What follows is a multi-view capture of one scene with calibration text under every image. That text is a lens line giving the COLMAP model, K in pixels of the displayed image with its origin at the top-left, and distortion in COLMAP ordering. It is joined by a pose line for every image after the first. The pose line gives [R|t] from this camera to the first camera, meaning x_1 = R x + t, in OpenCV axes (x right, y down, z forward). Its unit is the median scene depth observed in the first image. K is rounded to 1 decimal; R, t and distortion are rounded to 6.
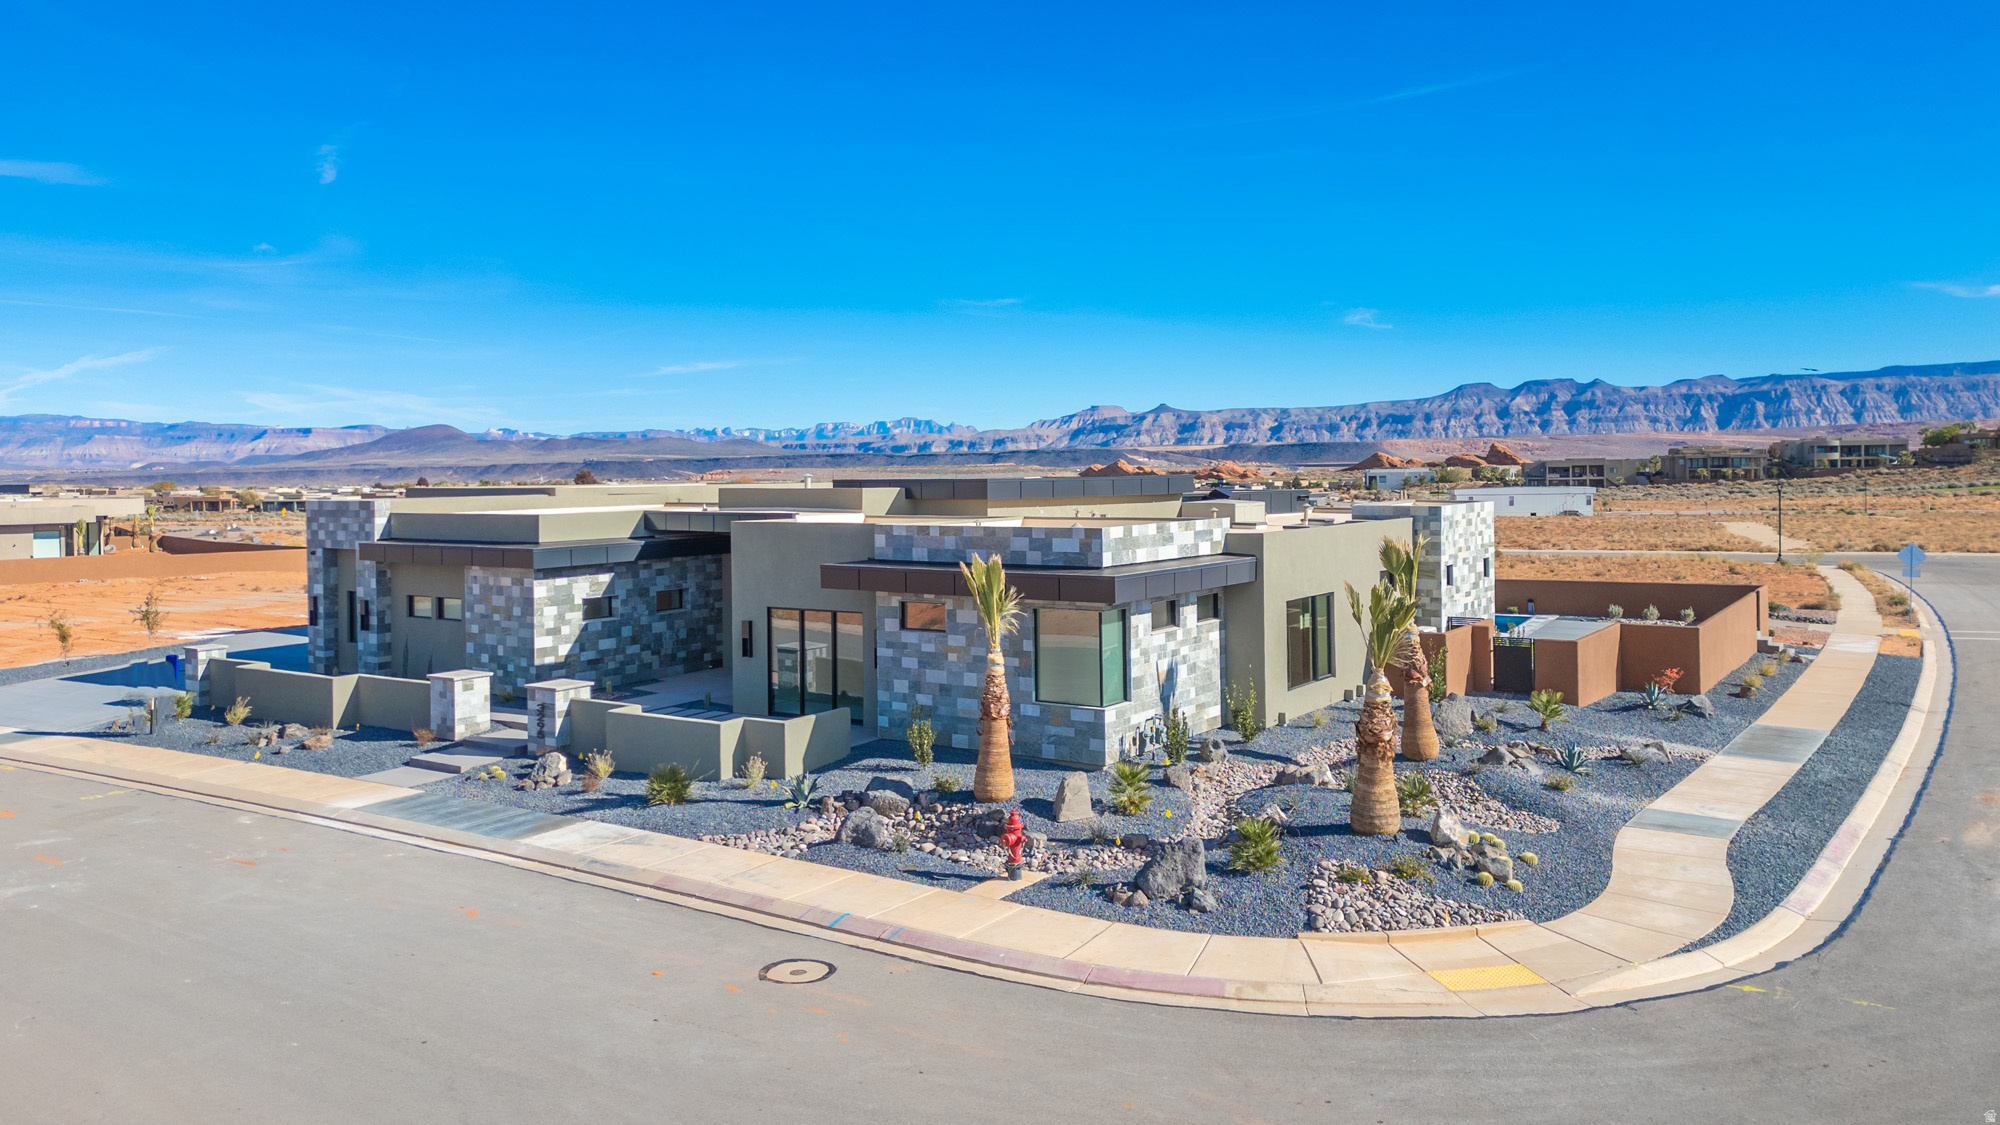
lens RADIAL K [[1442.1, 0, 997.5], [0, 1442.1, 489.7], [0, 0, 1]] dist [0.074416, -0.069839]
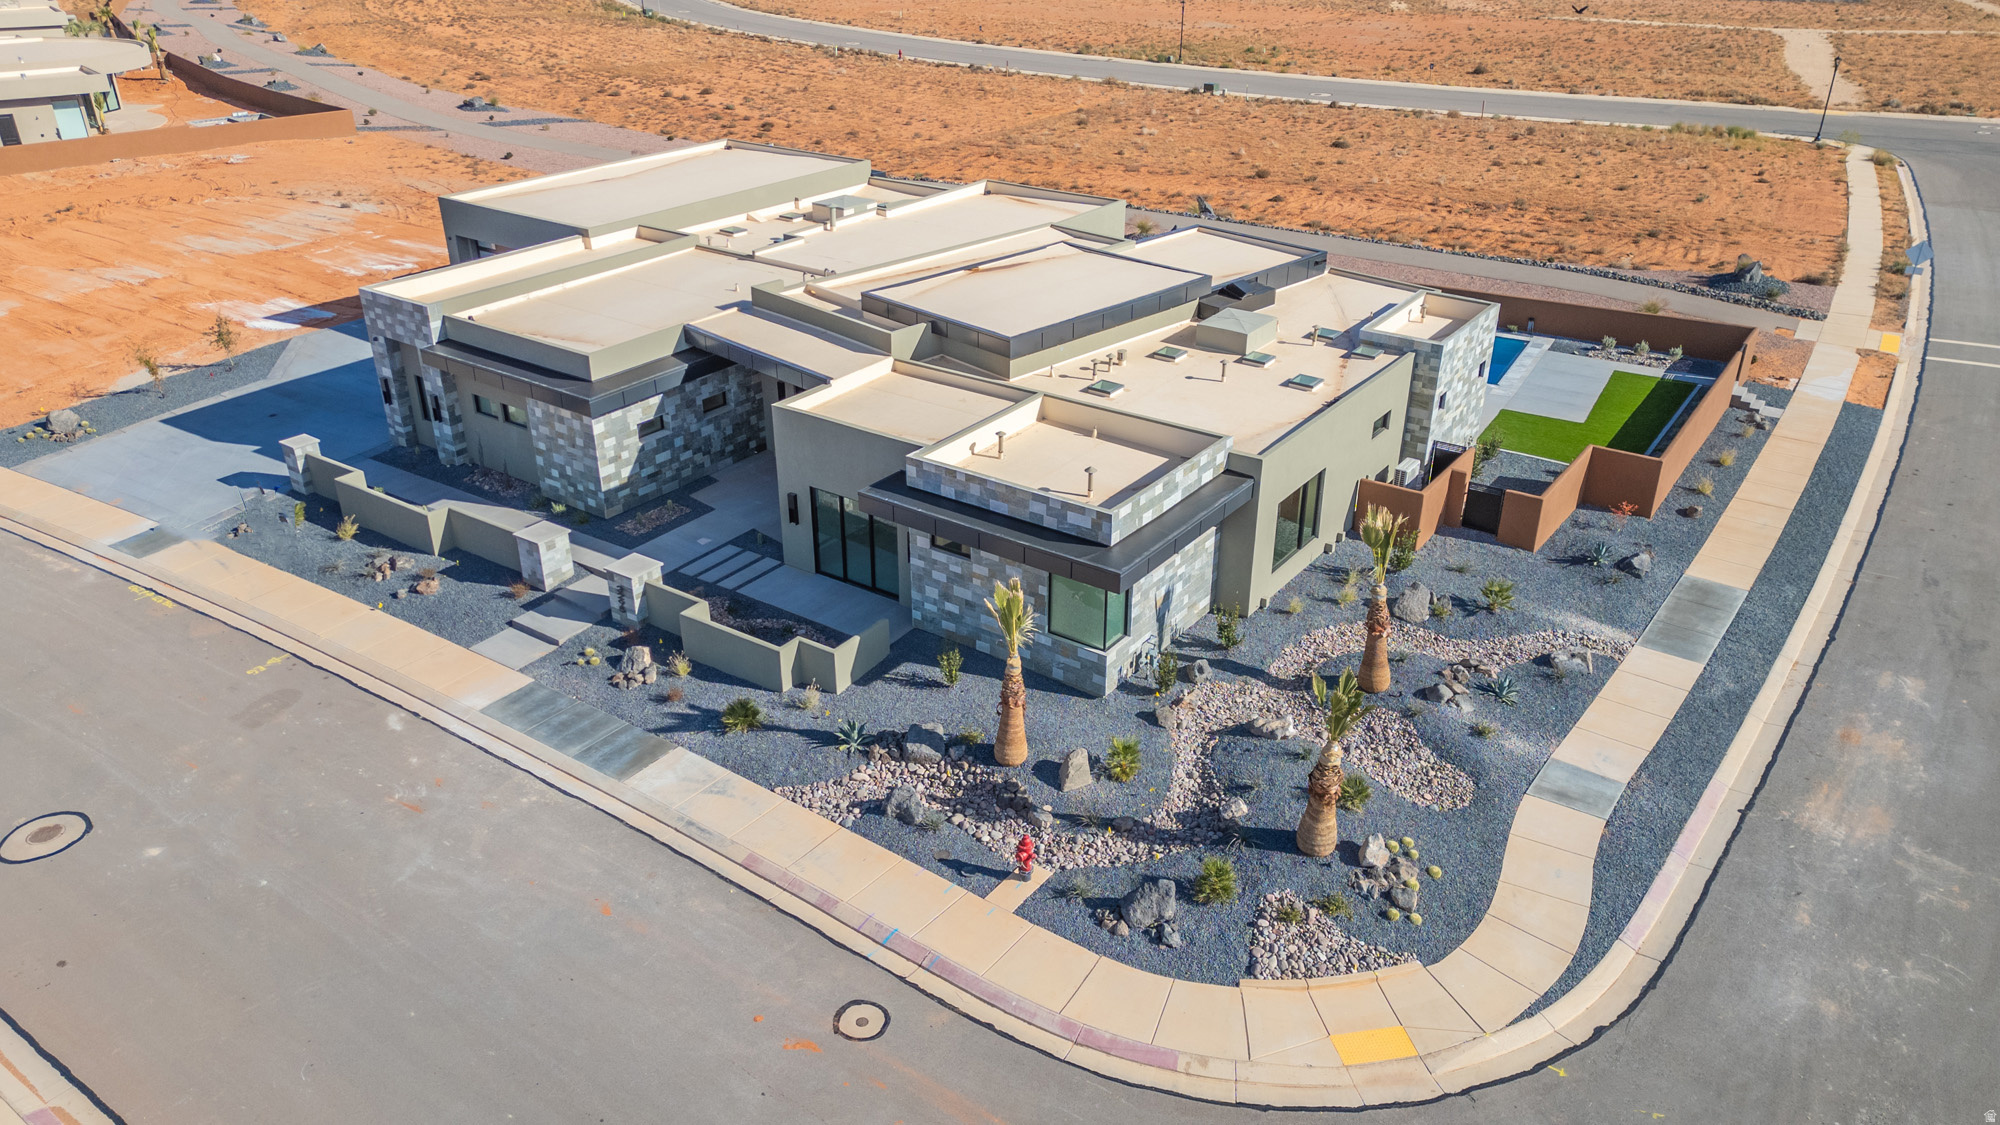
lens RADIAL K [[1404.2, 0, 995.1], [0, 1404.2, 565.0], [0, 0, 1]] dist [0.085434, -0.093998]
pose [[0.999761, 0.019211, -0.010445, -0.005076], [-0.012644, 0.897571, 0.440688, -0.362460], [0.017841, -0.440451, 0.897599, 0.007765]]
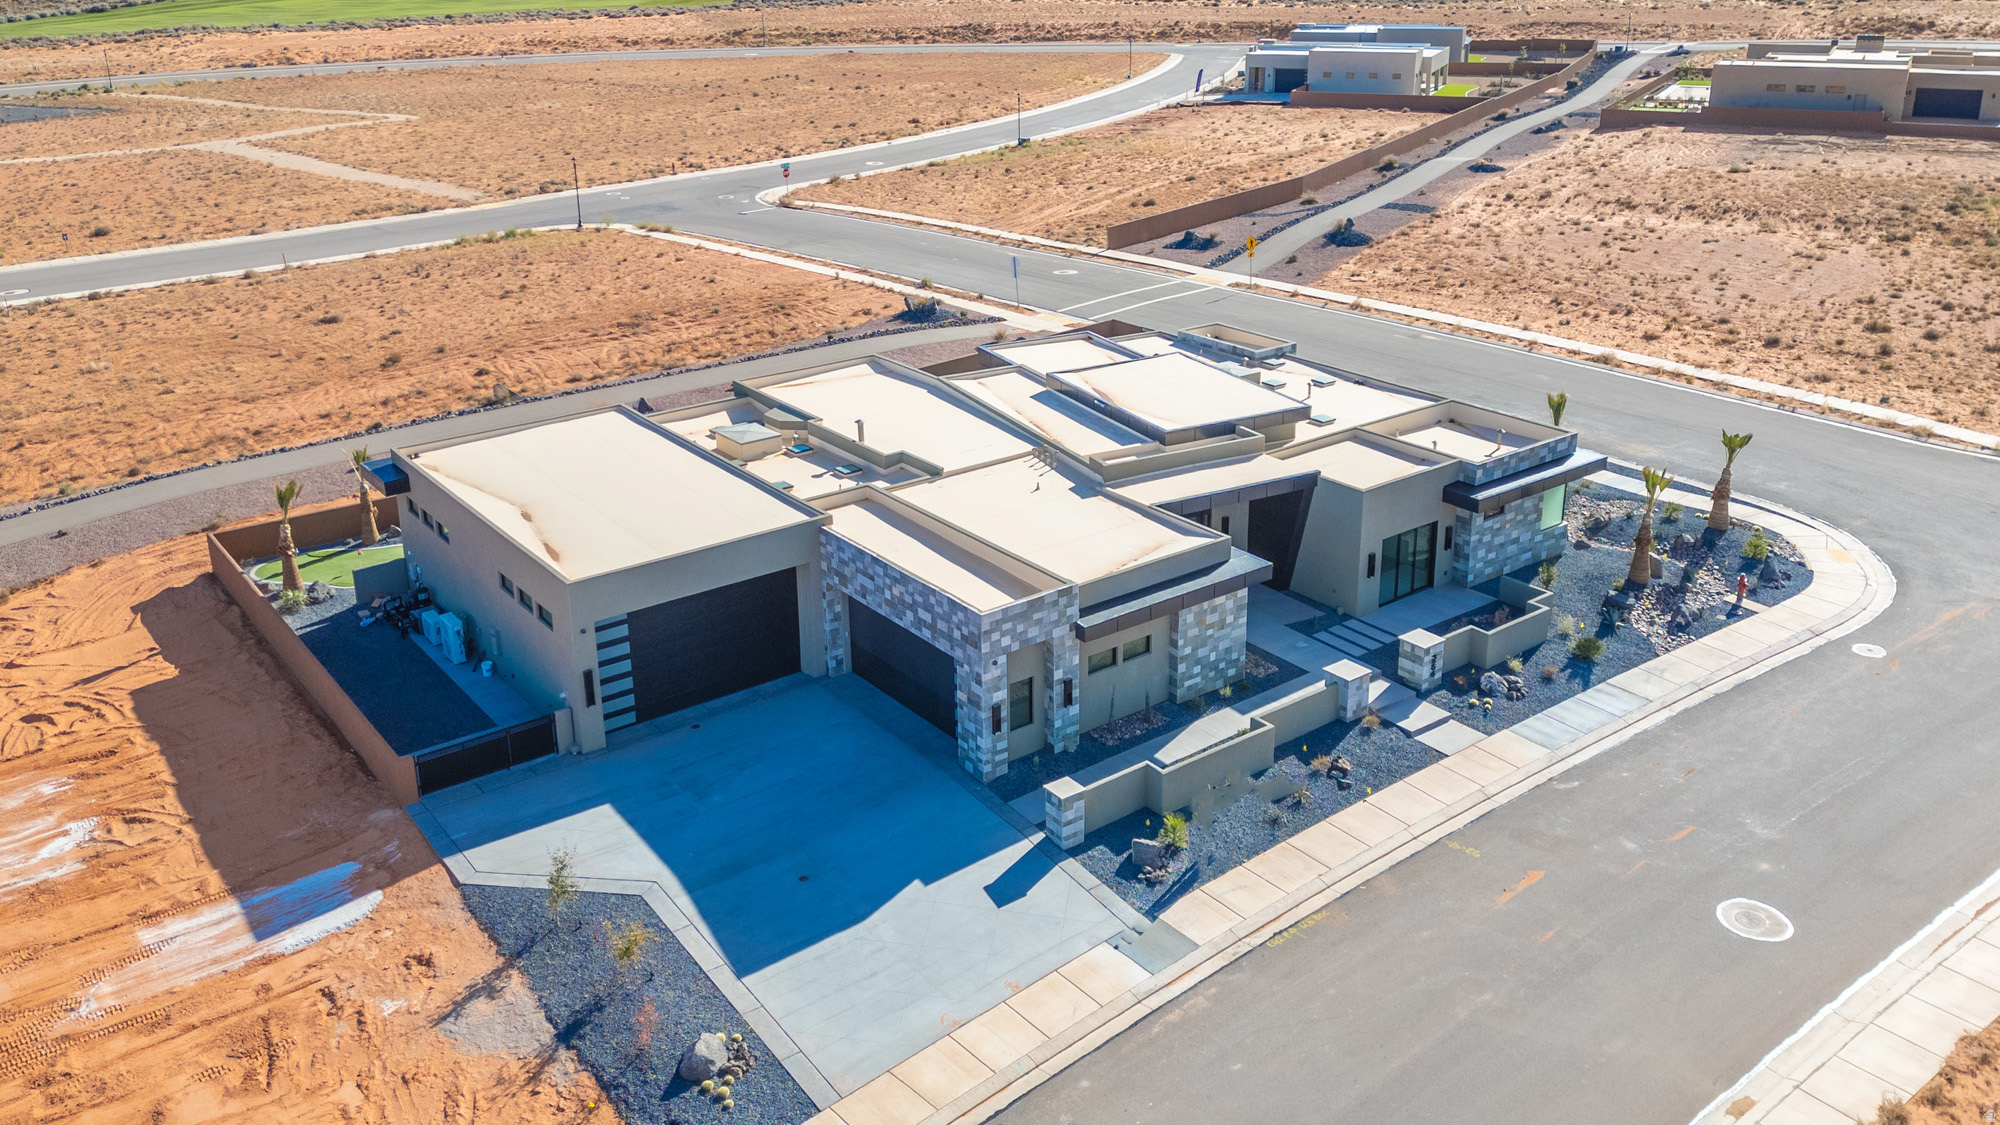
lens RADIAL K [[1609.5, 0, 1006.6], [0, 1609.5, 459.4], [0, 0, 1]] dist [0.127994, -0.151011]
pose [[0.313802, -0.299390, 0.901052, -1.815880], [0.020475, 0.950899, 0.308822, -0.533581], [-0.949268, -0.078460, 0.304524, 0.921675]]
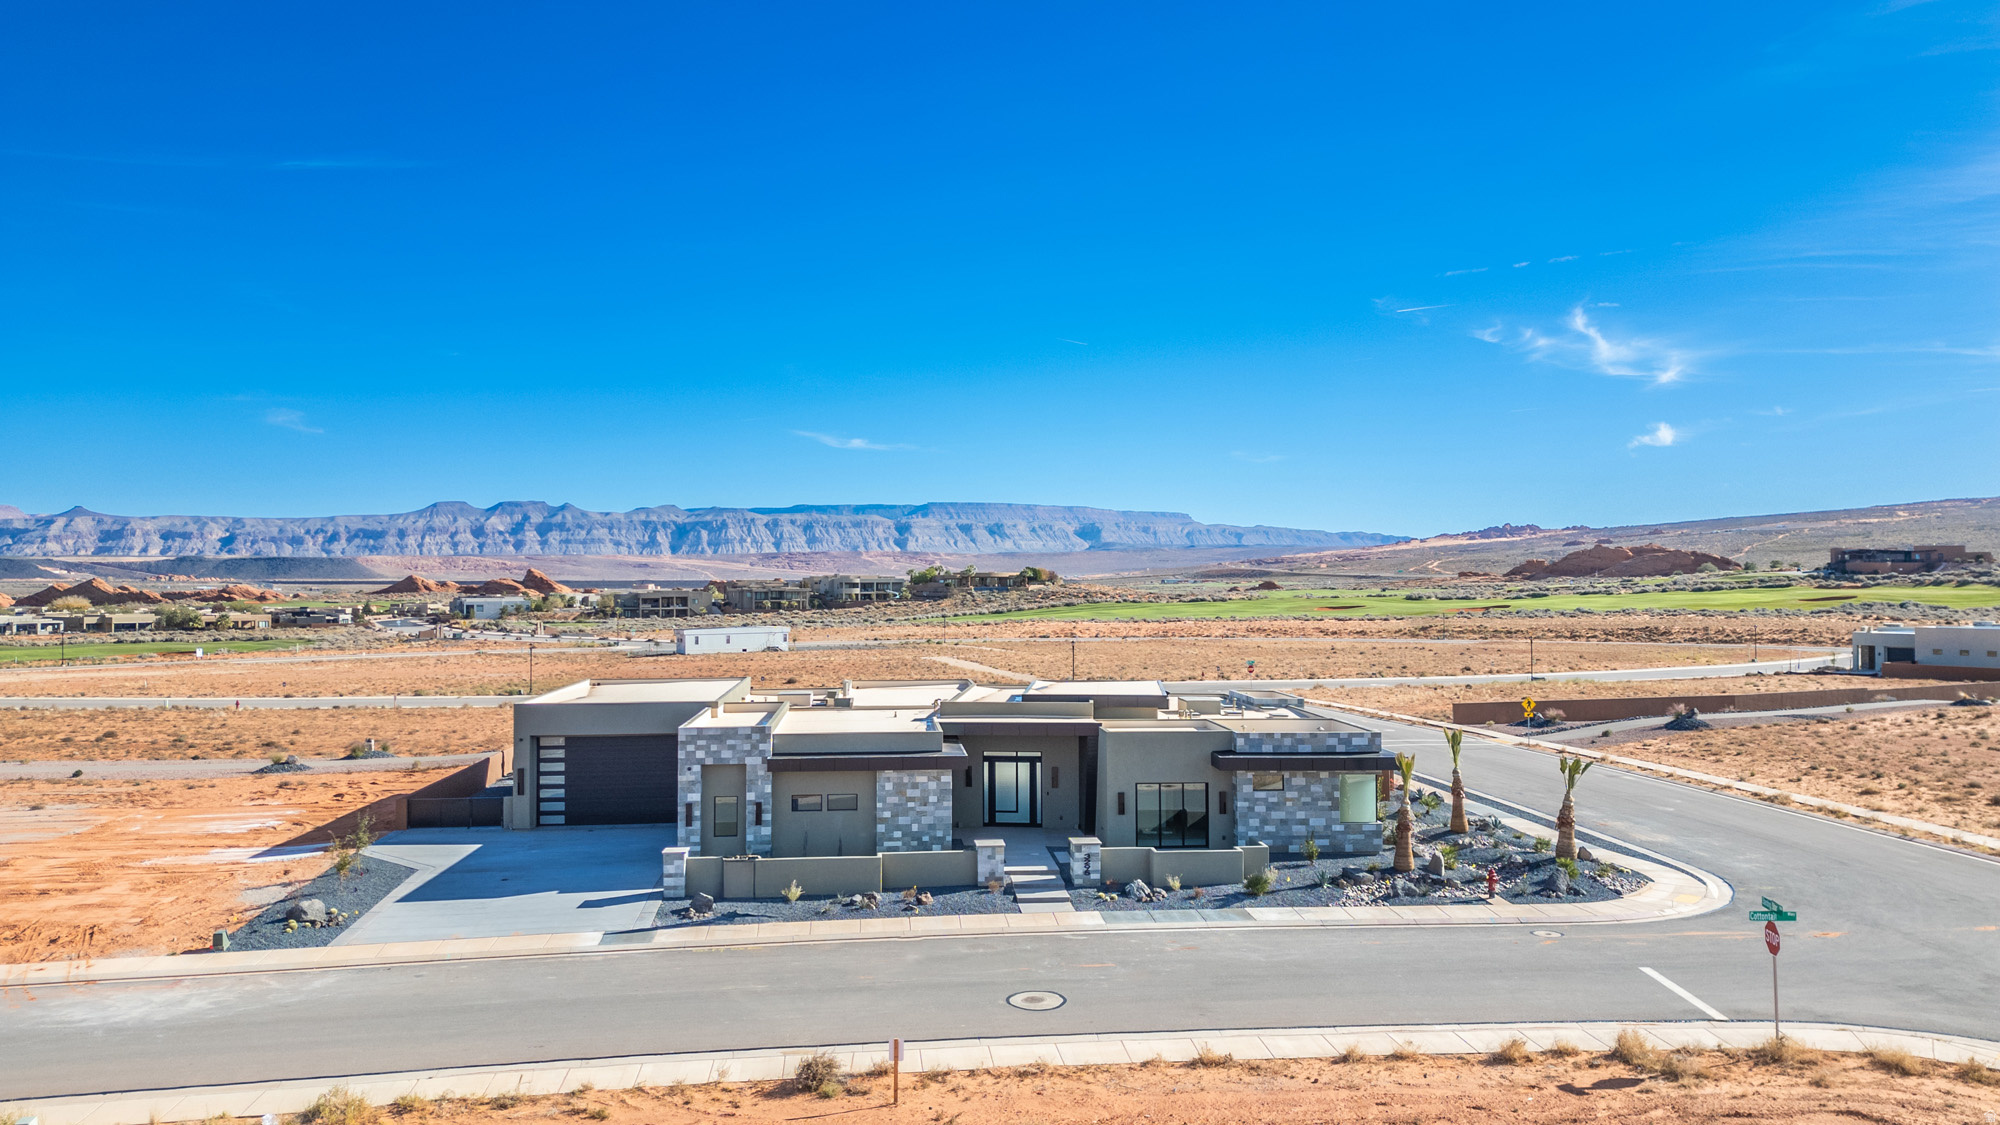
lens RADIAL K [[1403.3, 0, 998.4], [0, 1403.3, 577.4], [0, 0, 1]] dist [0.101269, -0.105804]
pose [[0.771782, 0.013551, 0.635742, -1.400141], [-0.000566, 0.999787, -0.020623, -0.131317], [-0.635886, 0.015557, 0.771626, -0.168516]]
